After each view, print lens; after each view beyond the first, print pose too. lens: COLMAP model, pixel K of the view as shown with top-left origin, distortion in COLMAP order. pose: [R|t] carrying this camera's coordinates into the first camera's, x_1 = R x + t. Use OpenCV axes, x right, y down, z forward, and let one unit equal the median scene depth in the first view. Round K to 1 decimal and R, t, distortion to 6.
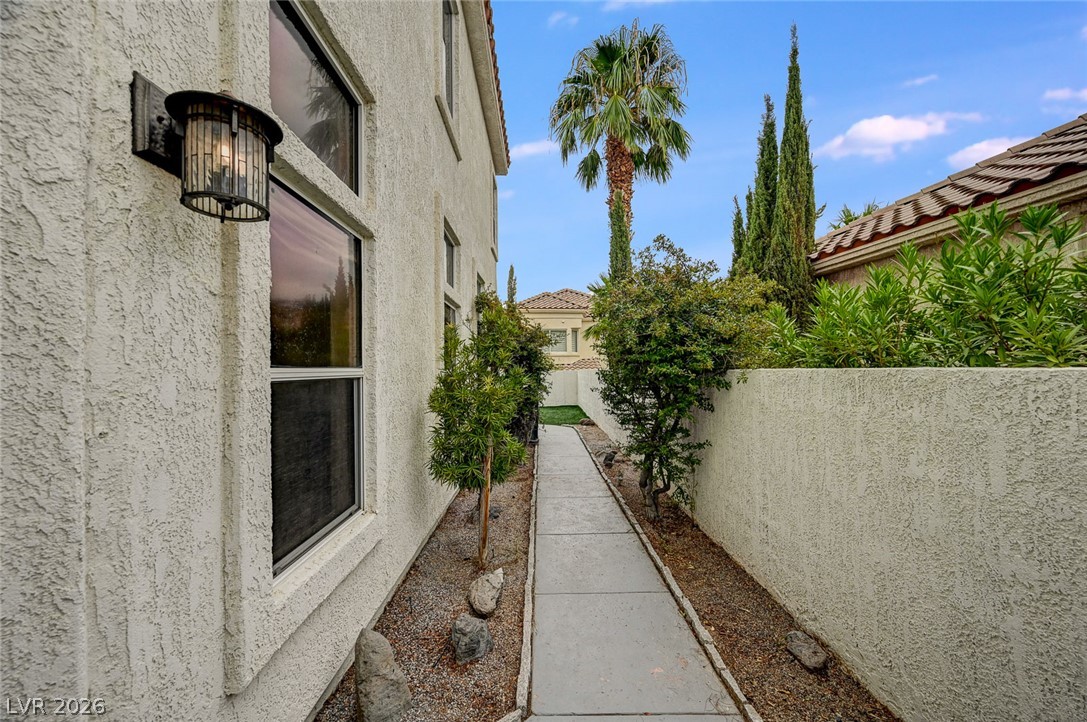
lens RADIAL K [[433.9, 0, 541.0], [0, 433.9, 365.1], [0, 0, 1]] dist [0.000409, 0.000039]
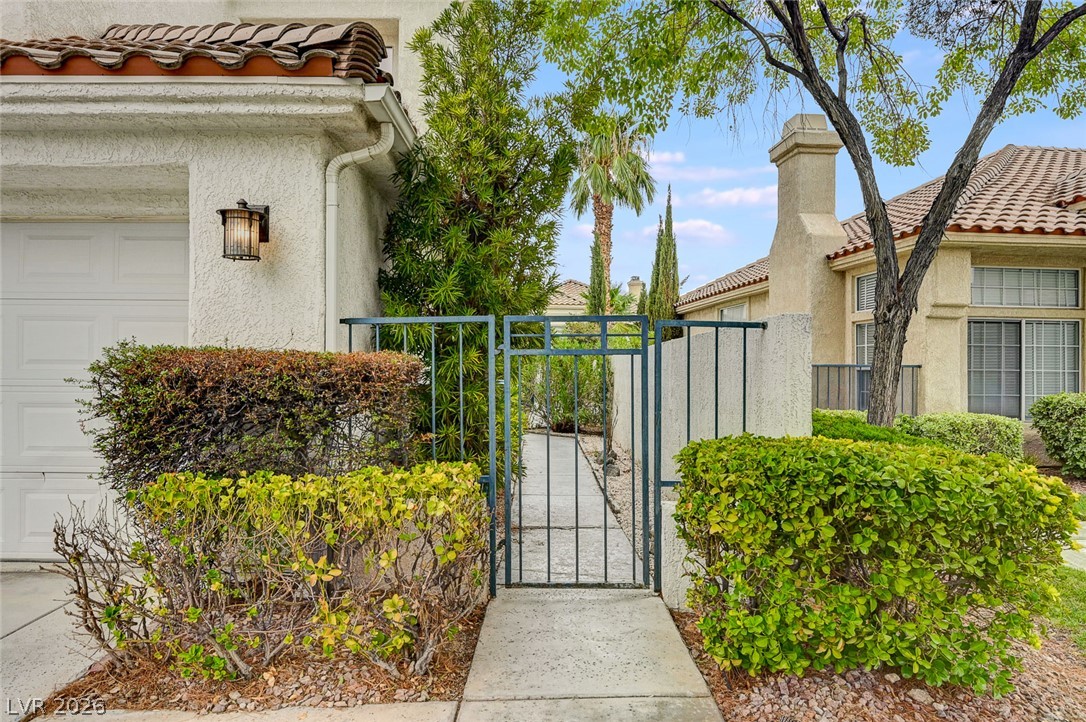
lens RADIAL K [[692.7, 0, 544.9], [0, 692.7, 366.8], [0, 0, 1]] dist [0.001284, -0.000524]
pose [[0.999934, 0.009047, -0.007016, 0.031096], [-0.008974, 0.999906, 0.010400, 0.000194], [0.007109, -0.010336, 0.999921, -1.081889]]
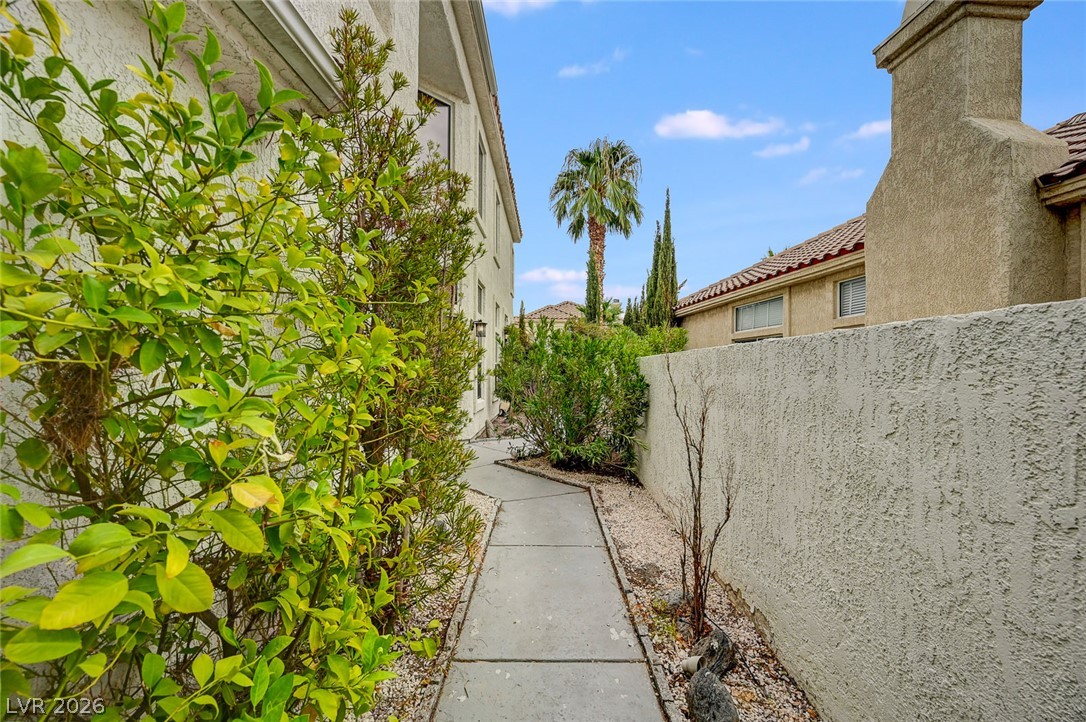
lens RADIAL K [[433.5, 0, 540.5], [0, 433.5, 365.1], [0, 0, 1]] dist [0.000409, 0.000039]
pose [[0.999578, 0.007803, -0.027967, 0.036857], [-0.007567, 0.999935, 0.008524, -0.002148], [0.028031, -0.008309, 0.999573, -0.504310]]
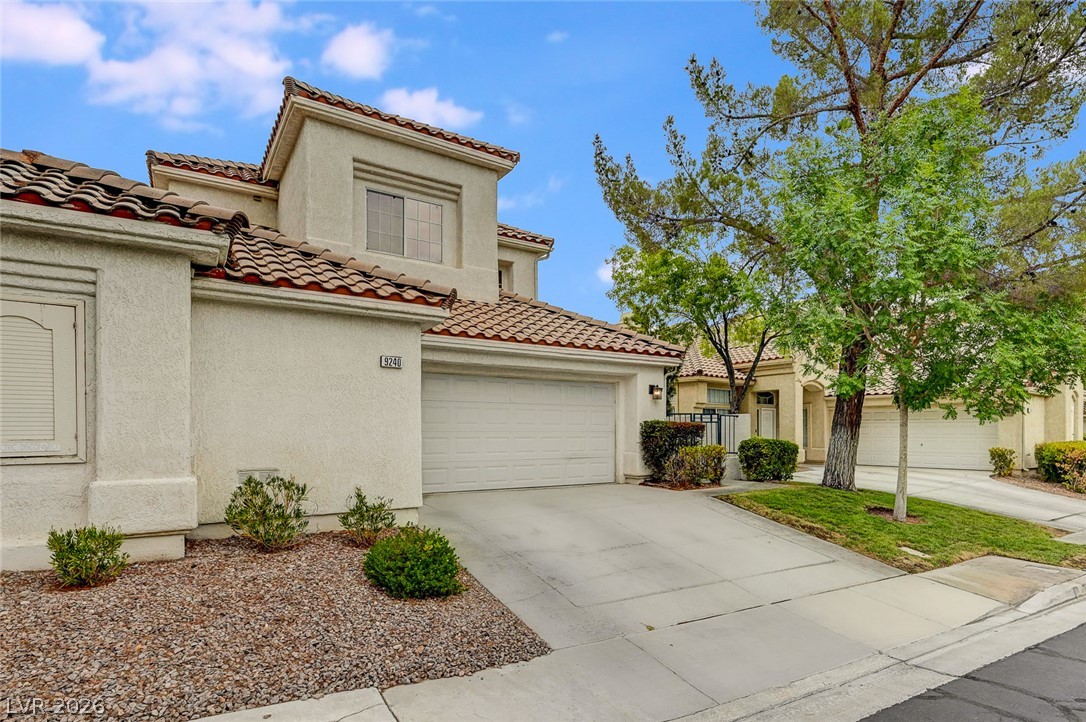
lens RADIAL K [[582.8, 0, 607.7], [0, 582.8, 425.7], [0, 0, 1]] dist [-0.001827, -0.000275]
pose [[0.824332, 0.010282, 0.566013, -0.675101], [-0.010862, 0.999938, -0.002346, 0.007516], [-0.566002, -0.004214, 0.824393, -1.531432]]
